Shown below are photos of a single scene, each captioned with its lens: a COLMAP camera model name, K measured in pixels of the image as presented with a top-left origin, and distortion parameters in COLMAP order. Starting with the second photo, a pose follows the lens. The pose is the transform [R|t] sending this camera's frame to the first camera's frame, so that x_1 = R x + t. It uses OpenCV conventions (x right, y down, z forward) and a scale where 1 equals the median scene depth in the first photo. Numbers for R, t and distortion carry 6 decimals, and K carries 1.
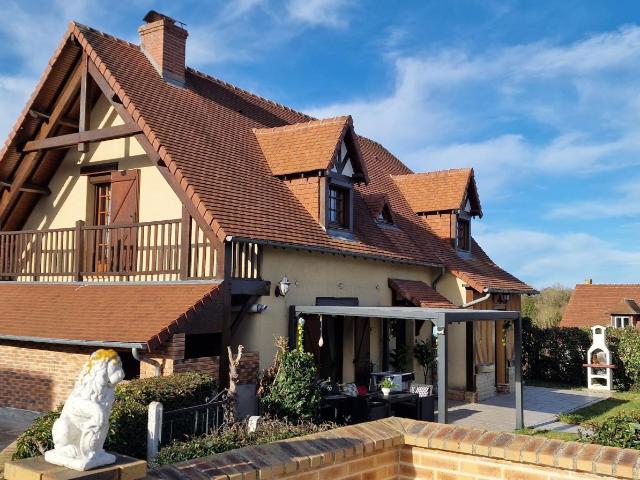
lens RADIAL K [[763.9, 0, 320.0], [0, 763.9, 240.0], [0, 0, 1]] dist [0.303809, -1.750259]
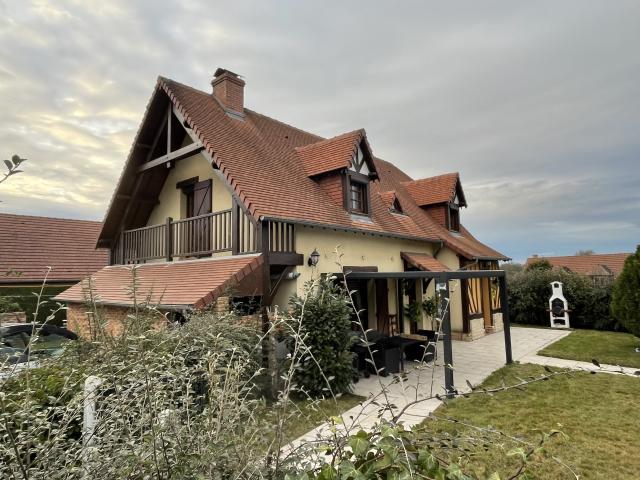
lens RADIAL K [[444.6, 0, 320.0], [0, 444.6, 240.0], [0, 0, 1]] dist [-0.083214, 0.001426]
pose [[0.993065, -0.050037, -0.106385, 0.035755], [0.048586, 0.998688, -0.016195, 0.037537], [0.107055, 0.010914, 0.994193, 0.233969]]
